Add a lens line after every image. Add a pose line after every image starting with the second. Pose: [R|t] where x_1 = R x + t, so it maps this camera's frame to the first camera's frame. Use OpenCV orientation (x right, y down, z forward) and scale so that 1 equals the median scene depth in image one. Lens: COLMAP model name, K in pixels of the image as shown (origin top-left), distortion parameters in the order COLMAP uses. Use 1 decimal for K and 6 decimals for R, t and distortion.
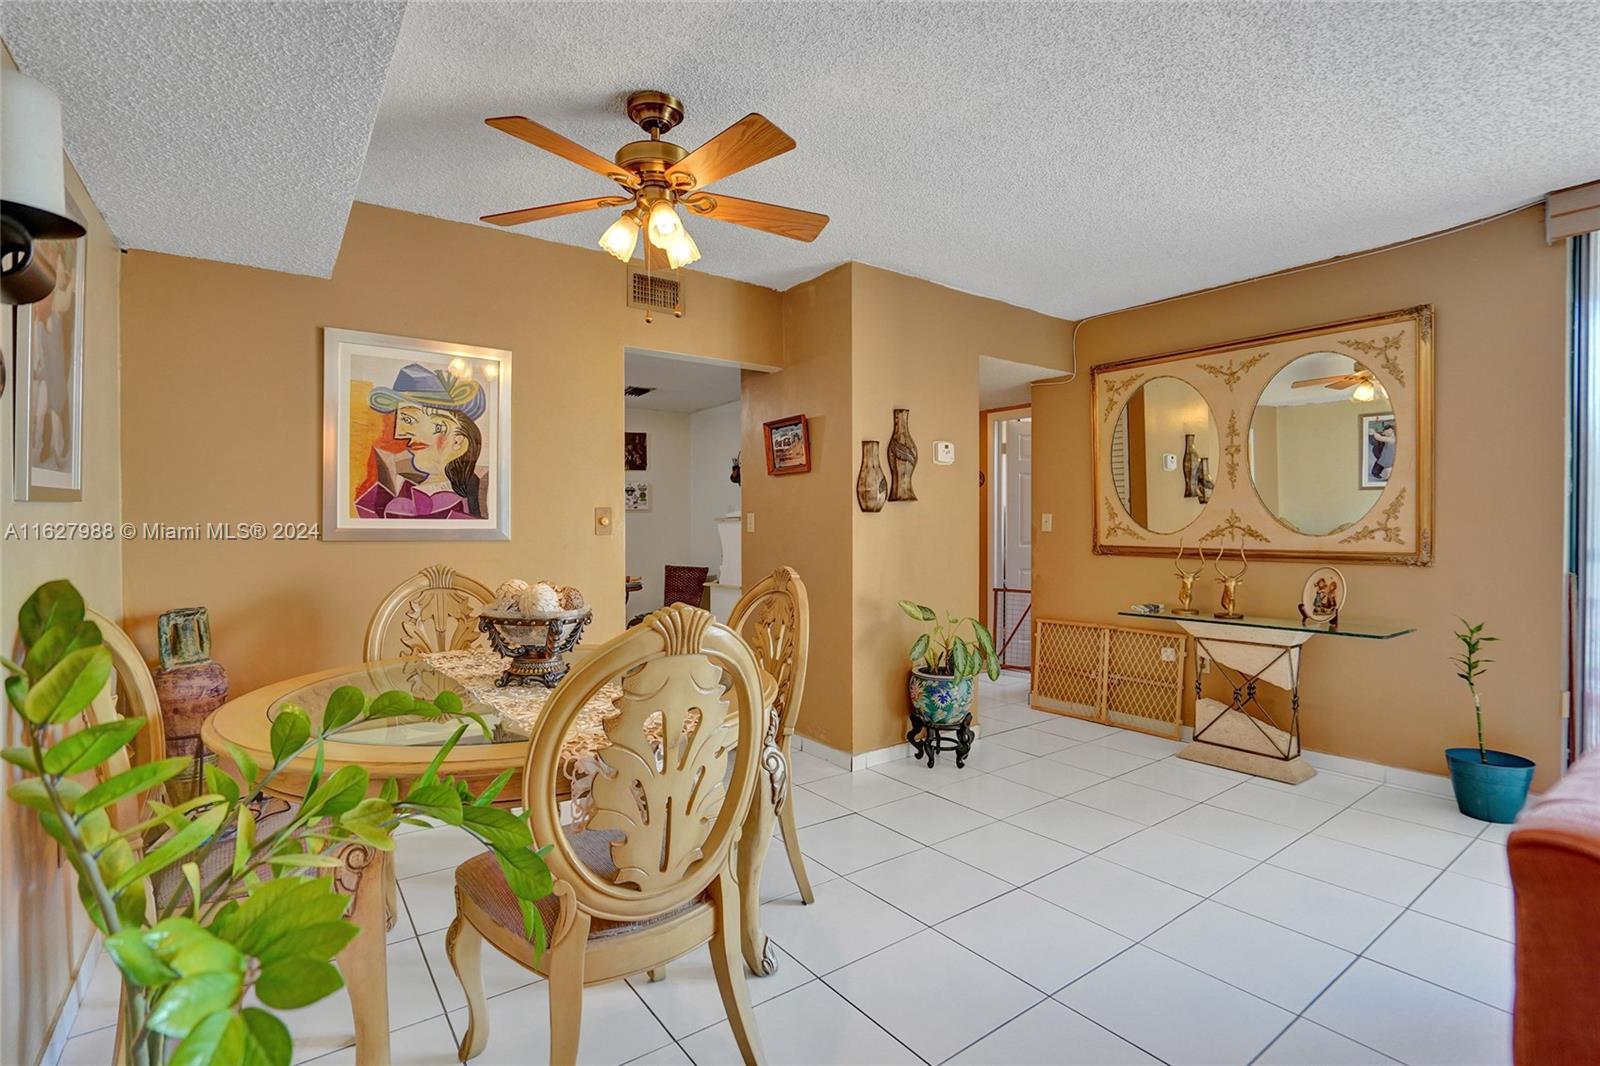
lens RADIAL K [[742.8, 0, 789.5], [0, 742.8, 532.0], [0, 0, 1]] dist [-0.048389, 0.014880]
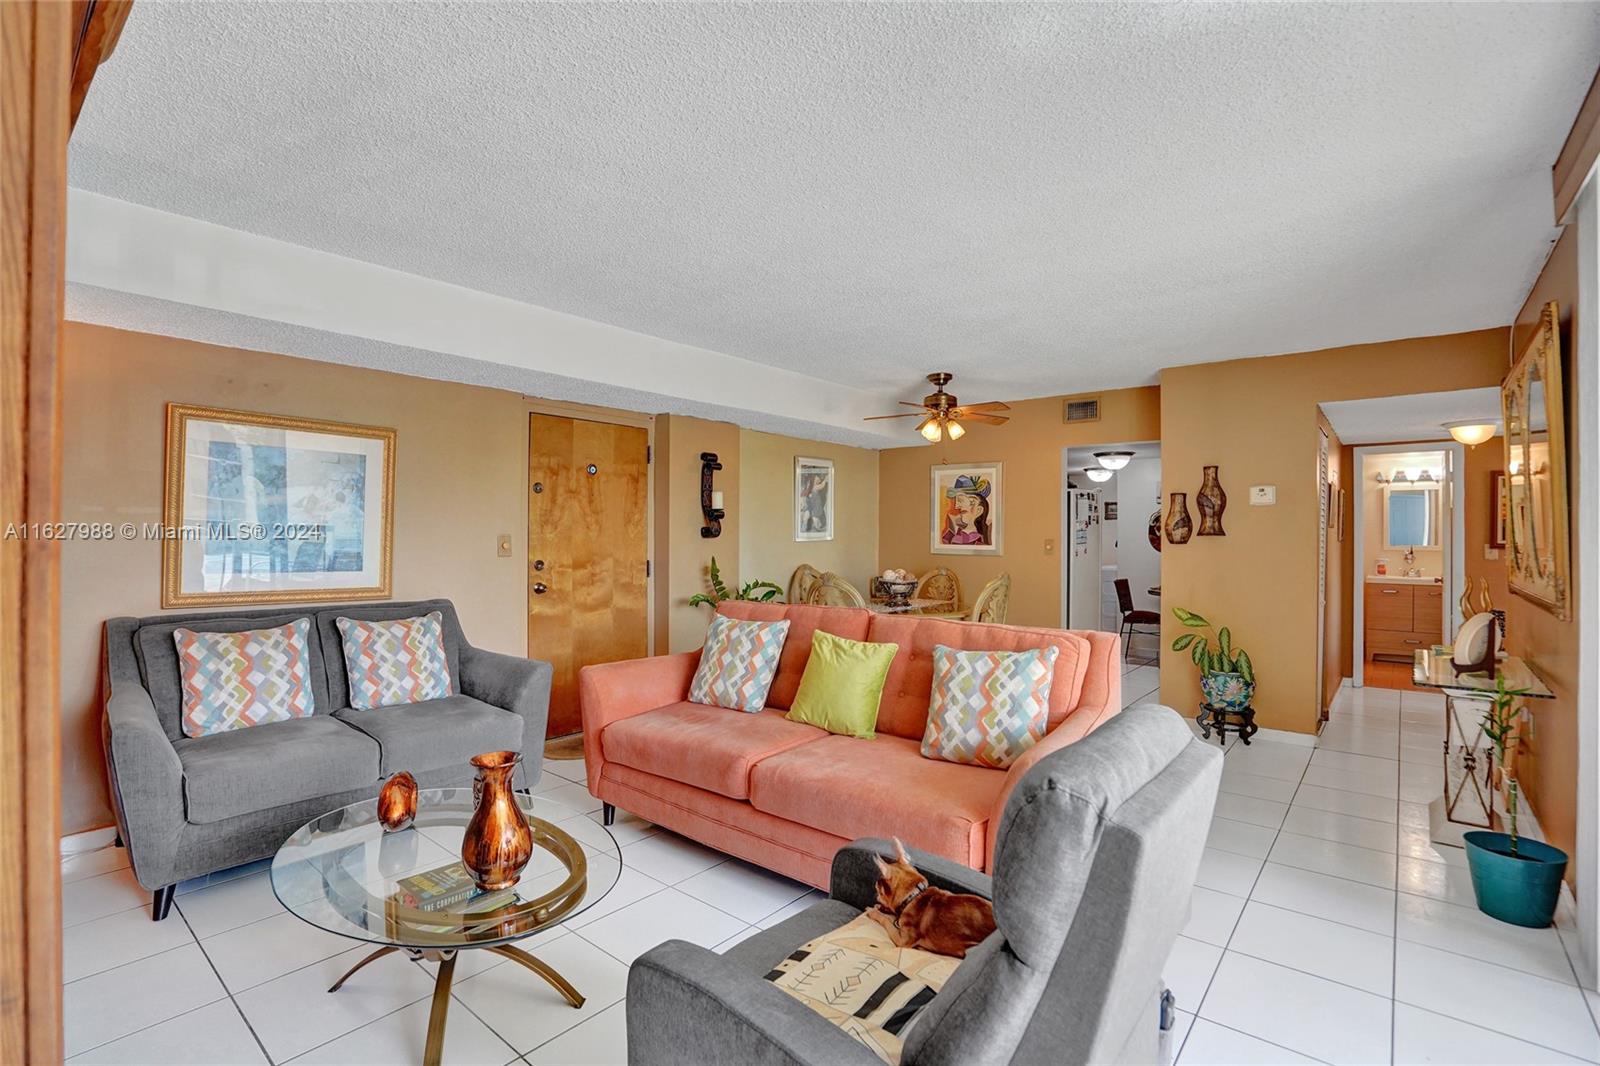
lens RADIAL K [[742.8, 0, 796.4], [0, 742.8, 530.9], [0, 0, 1]] dist [-0.048389, 0.014880]
pose [[0.244553, -0.001859, -0.969634, 1.465907], [-0.015824, 0.999857, -0.005908, -0.036572], [0.969507, 0.016788, 0.244488, -0.034620]]
